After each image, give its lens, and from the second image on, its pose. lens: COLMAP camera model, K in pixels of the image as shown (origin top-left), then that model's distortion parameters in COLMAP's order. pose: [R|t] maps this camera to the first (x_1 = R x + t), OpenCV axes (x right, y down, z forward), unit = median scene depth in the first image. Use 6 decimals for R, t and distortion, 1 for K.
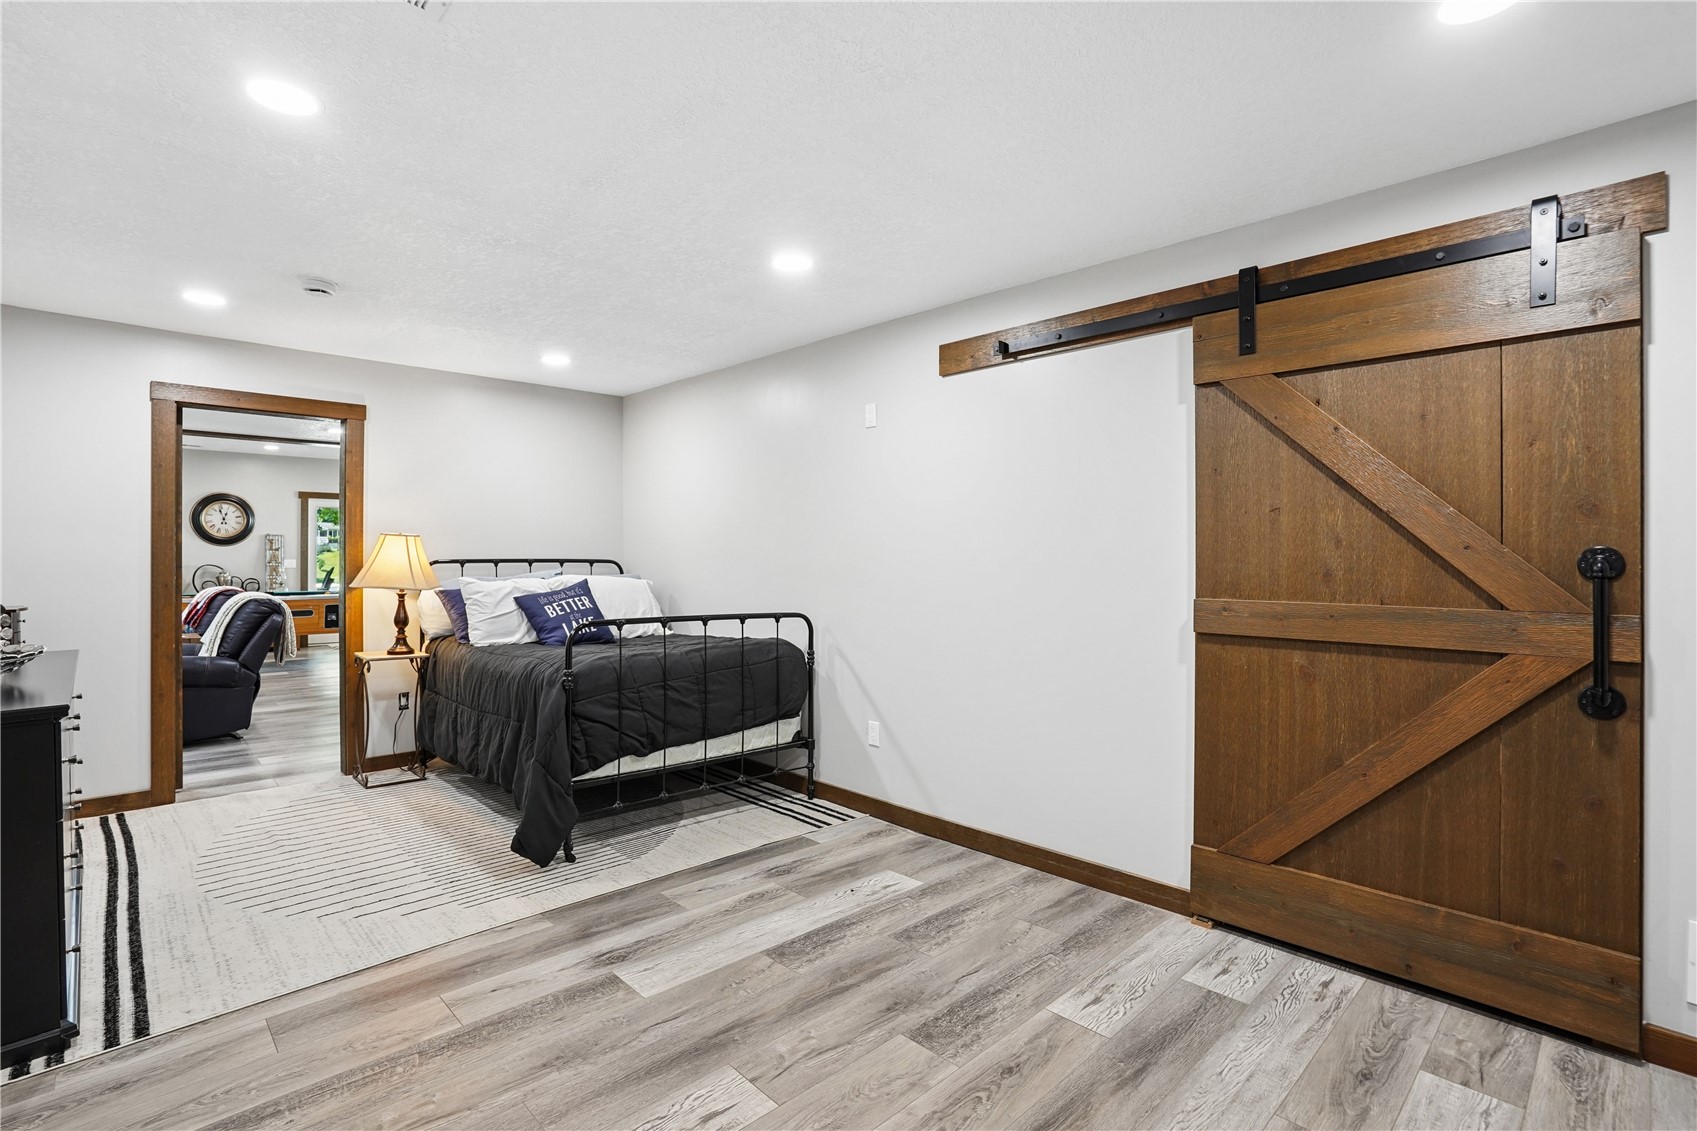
lens RADIAL K [[813.1, 0, 851.2], [0, 813.1, 532.0], [0, 0, 1]] dist [-0.047922, 0.012299]
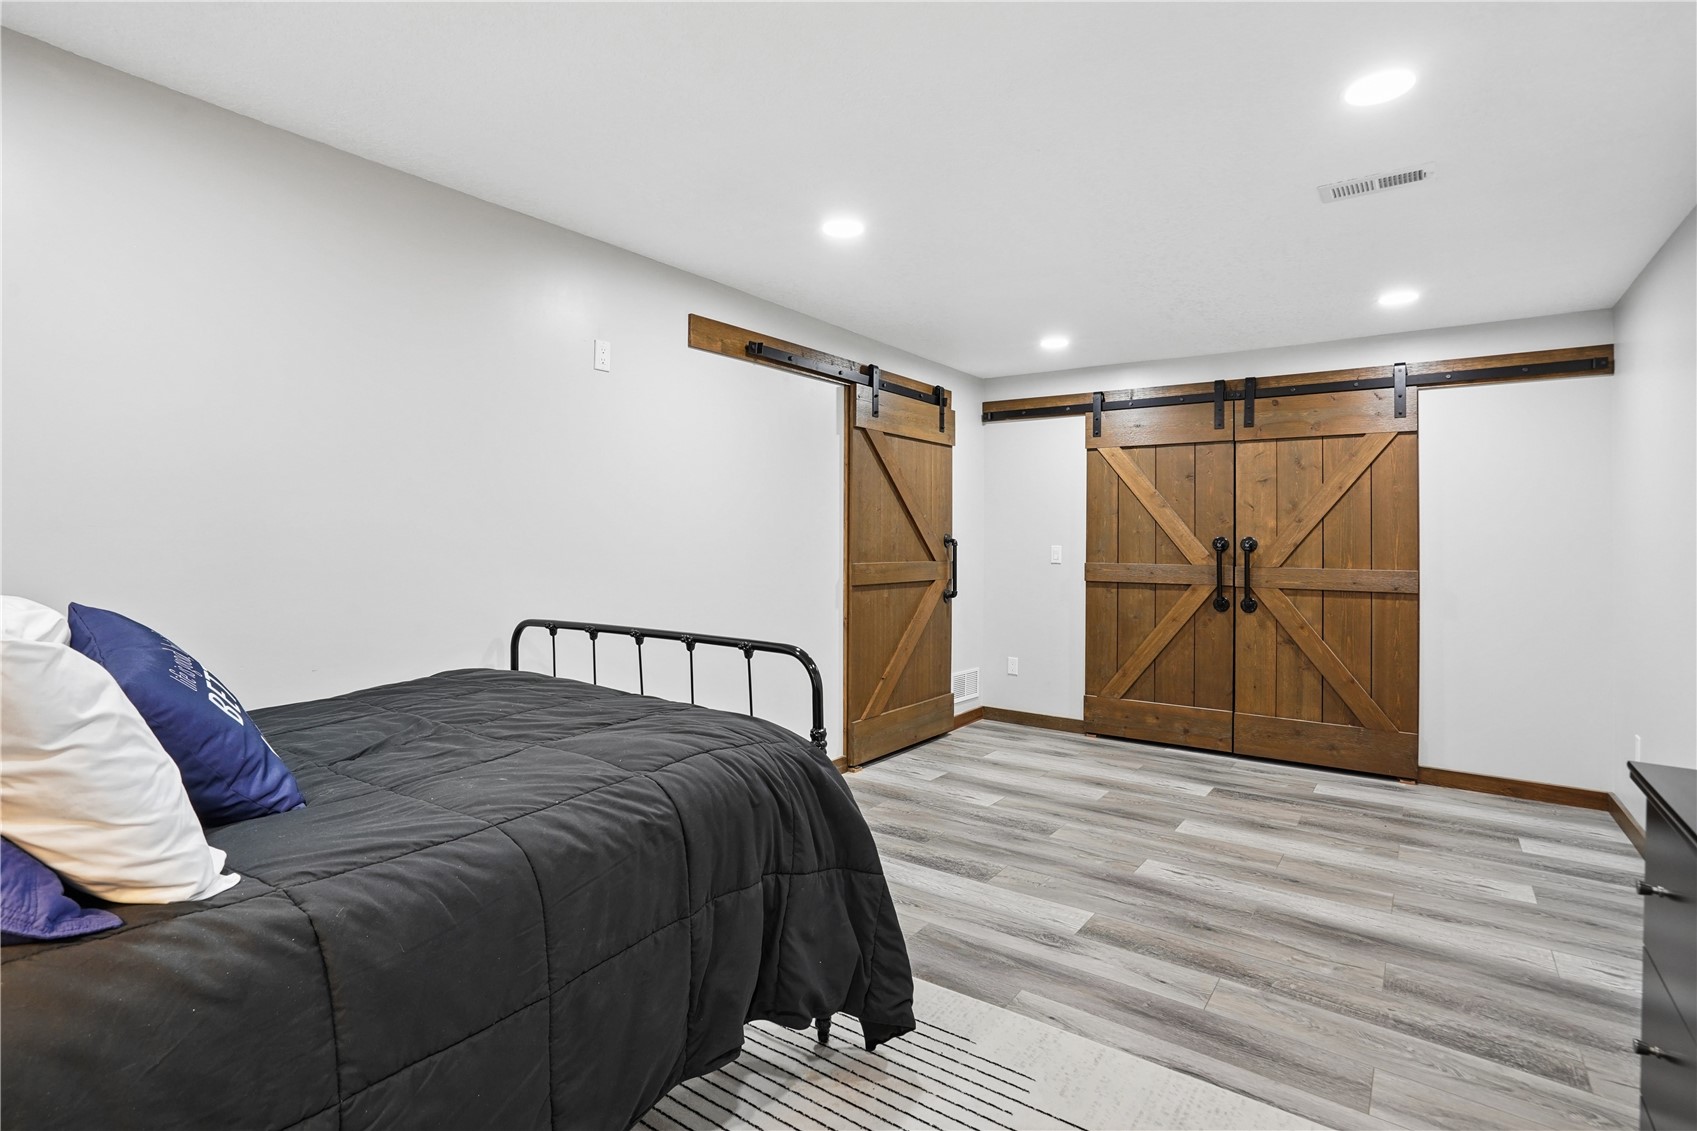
lens RADIAL K [[813.1, 0, 851.2], [0, 813.1, 532.0], [0, 0, 1]] dist [-0.047922, 0.012299]
pose [[-0.179235, 0.005840, 0.983789, -1.348603], [-0.041501, 0.999047, -0.013491, 0.054471], [-0.982931, -0.043246, -0.178822, 1.578265]]
